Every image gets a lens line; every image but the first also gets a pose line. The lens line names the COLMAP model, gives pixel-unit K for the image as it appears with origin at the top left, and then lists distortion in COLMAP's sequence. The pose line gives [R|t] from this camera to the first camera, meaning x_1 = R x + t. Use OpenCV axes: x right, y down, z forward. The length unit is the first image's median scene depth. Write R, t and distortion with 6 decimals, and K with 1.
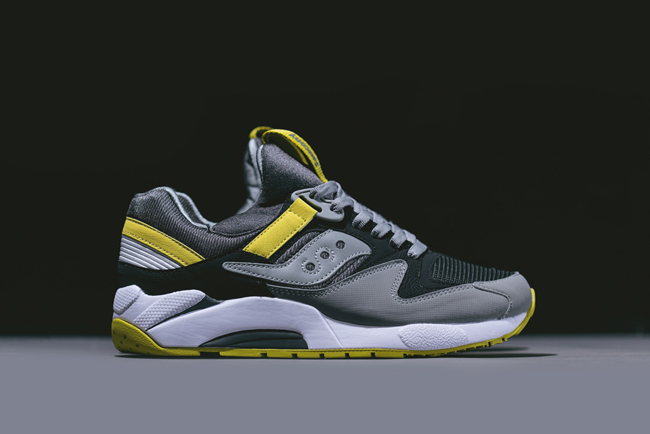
lens RADIAL K [[2486.0, 0, 325.0], [0, 2486.0, 217.0], [0, 0, 1]] dist [-0.063911, -2.086436]
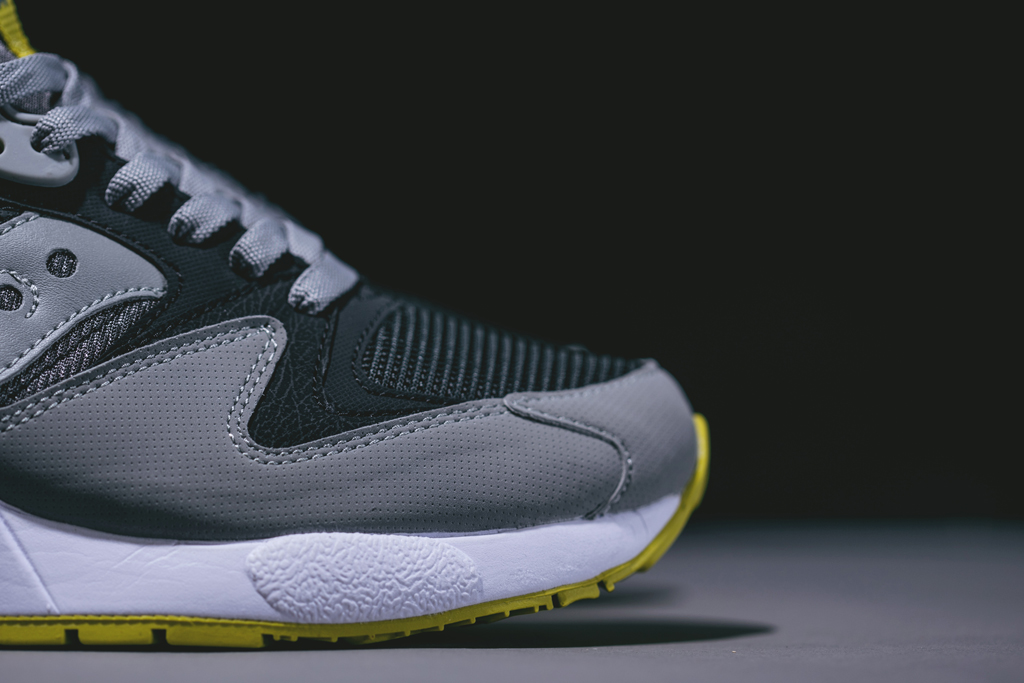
lens RADIAL K [[3916.4, 0, 512.0], [0, 3916.4, 341.5], [0, 0, 1]] dist [-0.063911, -2.086436]
pose [[0.998904, 0.014031, 0.044652, 0.039246], [-0.014946, 0.999684, 0.020222, 0.010232], [-0.044354, -0.020867, 0.998798, 0.526695]]
